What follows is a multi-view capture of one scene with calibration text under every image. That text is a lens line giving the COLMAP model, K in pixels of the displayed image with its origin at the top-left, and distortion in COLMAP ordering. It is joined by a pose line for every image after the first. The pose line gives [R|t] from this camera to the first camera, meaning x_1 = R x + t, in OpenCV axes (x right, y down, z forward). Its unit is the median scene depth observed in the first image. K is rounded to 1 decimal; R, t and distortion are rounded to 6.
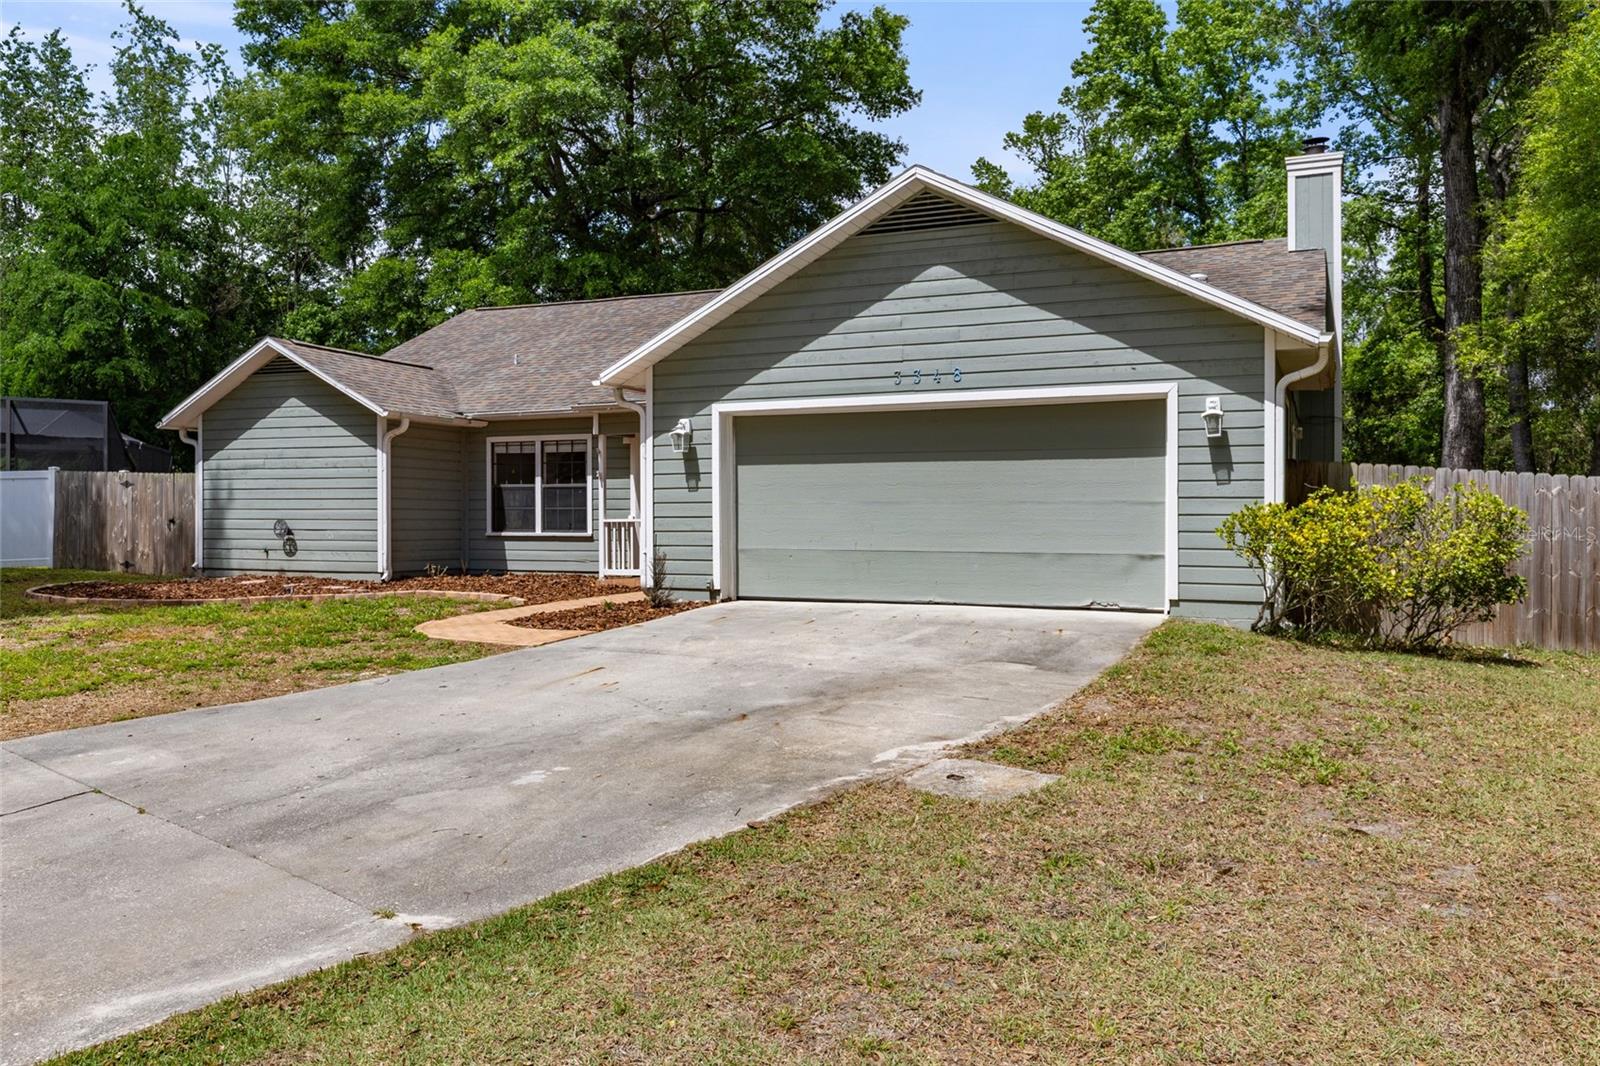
lens RADIAL K [[1222.0, 0, 800.0], [0, 1222.0, 533.0], [0, 0, 1]] dist [0.012853, 0.001921]
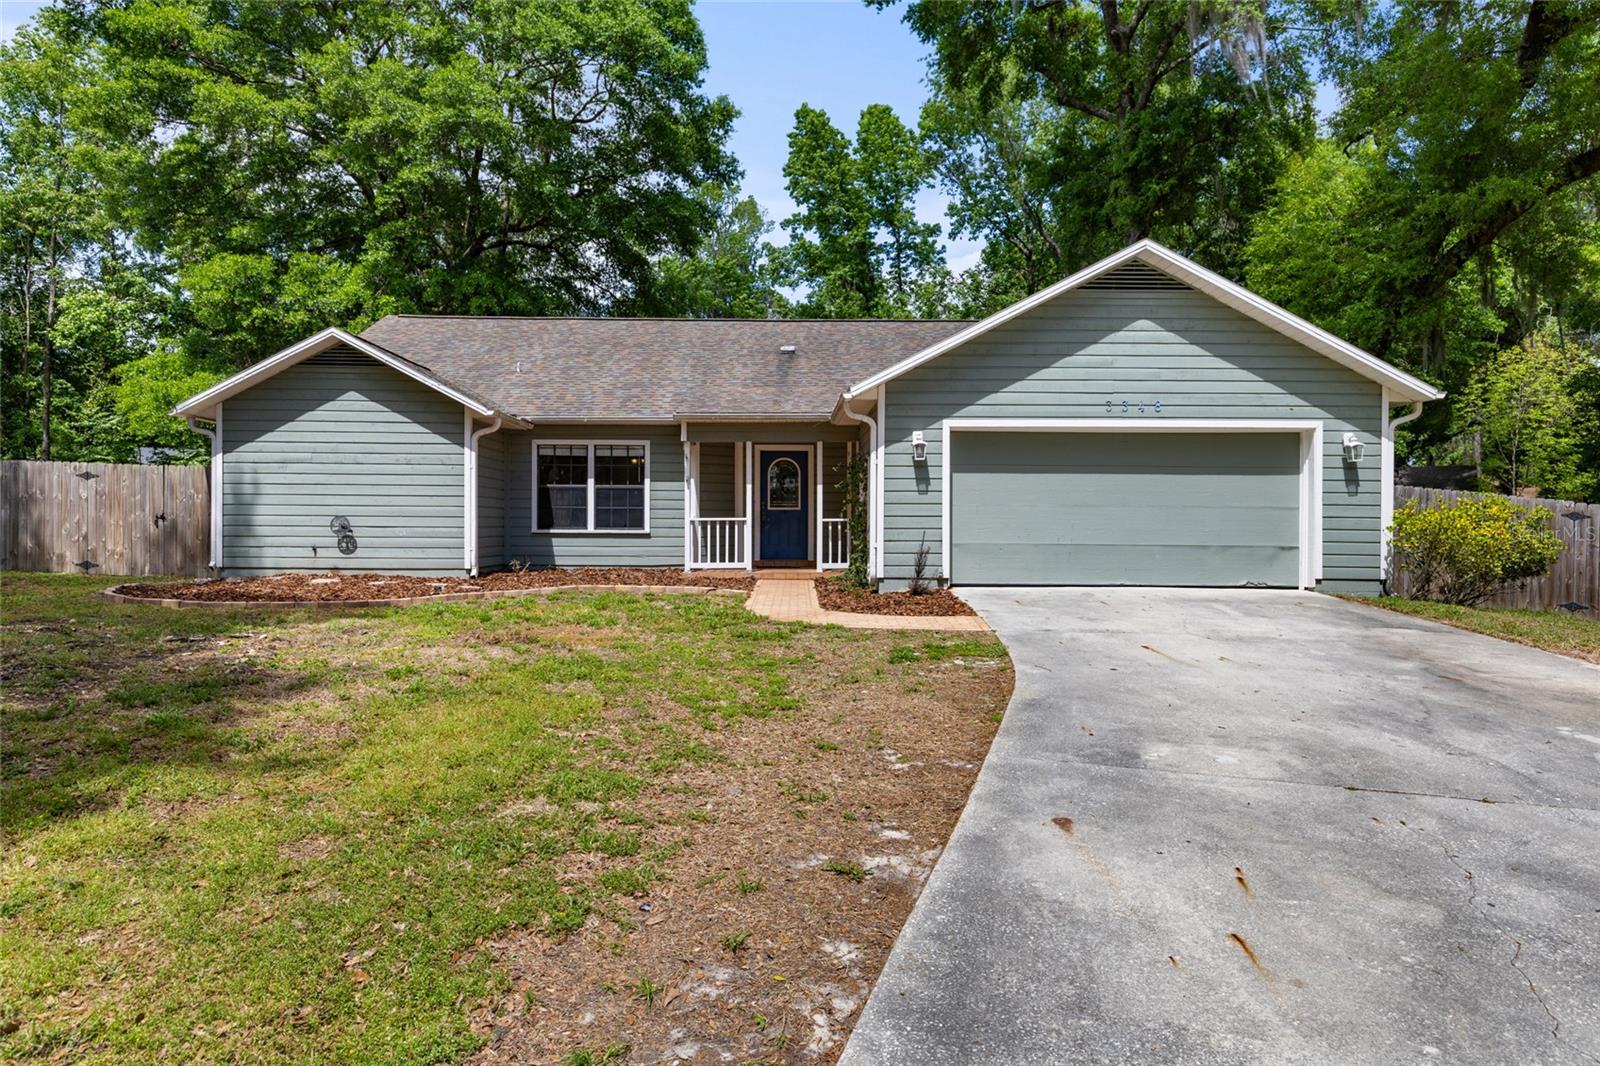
lens RADIAL K [[970.1, 0, 800.0], [0, 970.1, 533.0], [0, 0, 1]] dist [0.003924, 0.000619]
pose [[0.910743, 0.000178, 0.412974, -0.411579], [-0.000701, 0.999999, 0.001116, 0.001301], [-0.412973, -0.001306, 0.910742, 0.150365]]
